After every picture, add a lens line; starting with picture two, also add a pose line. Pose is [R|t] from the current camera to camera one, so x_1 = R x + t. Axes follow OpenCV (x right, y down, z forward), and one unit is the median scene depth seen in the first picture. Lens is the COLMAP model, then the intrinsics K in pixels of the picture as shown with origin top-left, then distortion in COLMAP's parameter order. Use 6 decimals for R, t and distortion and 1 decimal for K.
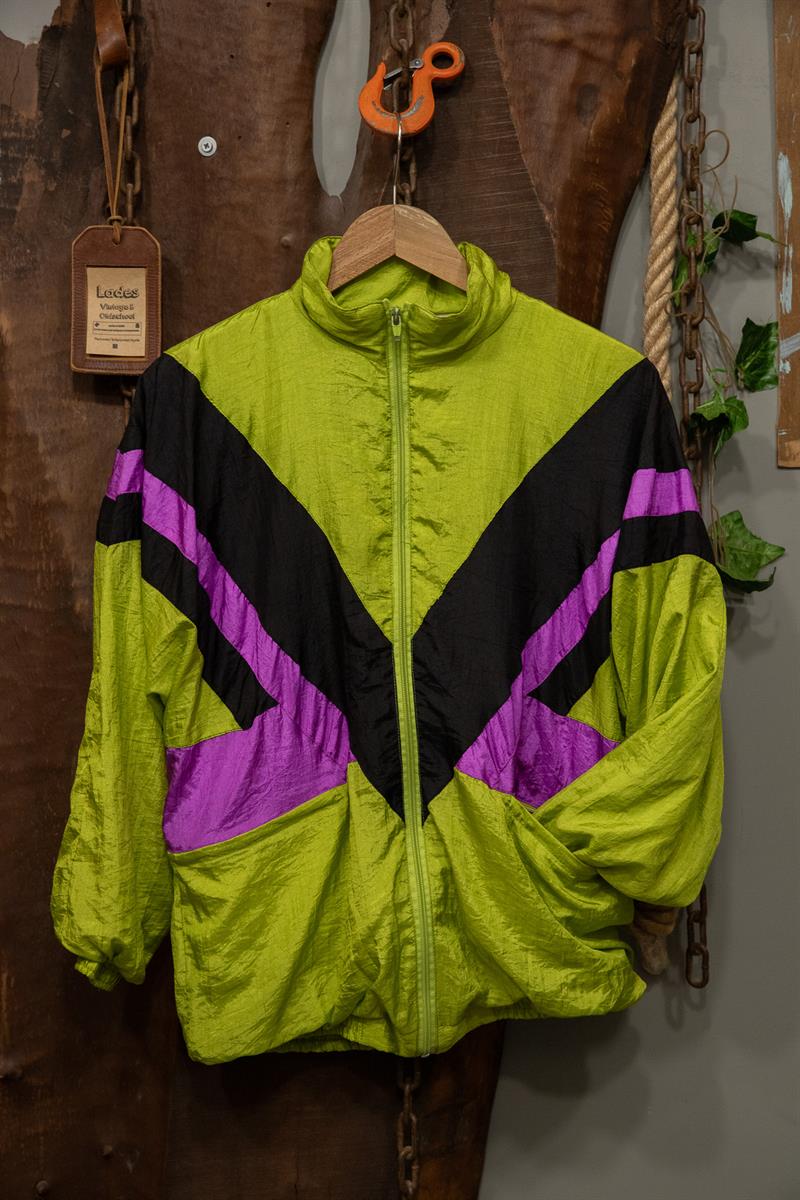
lens RADIAL K [[1866.1, 0, 403.8], [0, 1866.1, 608.4], [0, 0, 1]] dist [0.116390, 0.000000]
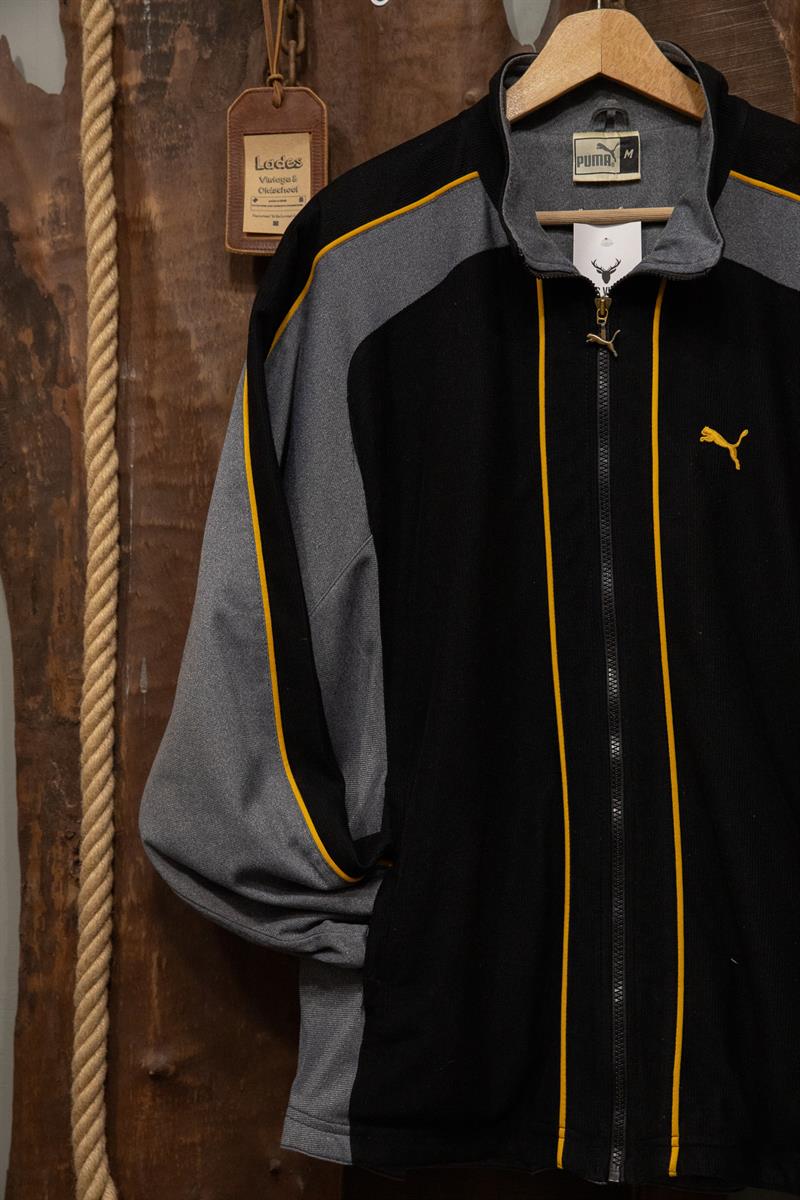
lens RADIAL K [[1866.1, 0, 398.2], [0, 1866.1, 609.5], [0, 0, 1]] dist [0.116390, 0.000000]
pose [[0.992709, -0.016940, -0.119343, 0.003257], [0.008902, 0.997676, -0.067559, 0.097422], [0.120210, 0.066004, 0.990552, 0.155594]]
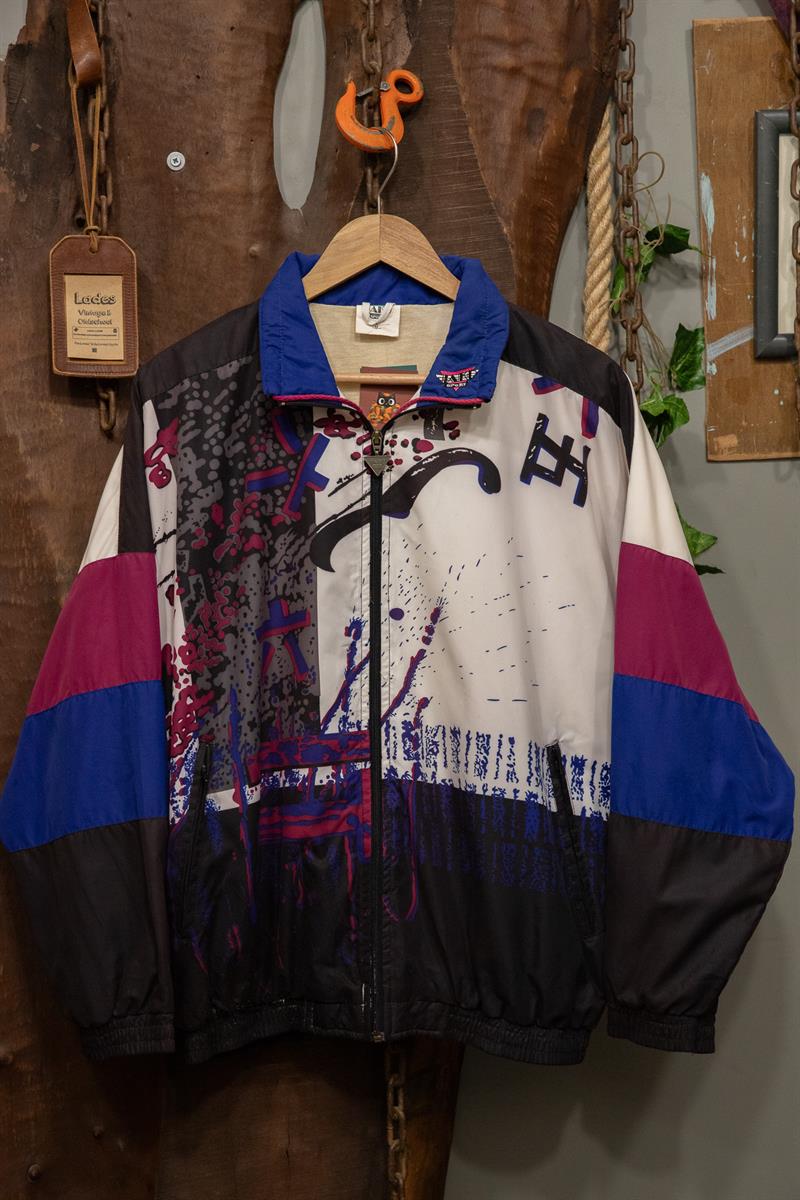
lens RADIAL K [[2095.2, 0, 400.1], [0, 2095.2, 613.0], [0, 0, 1]] dist [0.156126, 0.000000]
pose [[0.988334, -0.021372, 0.150798, -0.164575], [0.026978, 0.999015, -0.035232, 0.051580], [-0.149896, 0.038889, 0.987937, -0.175584]]
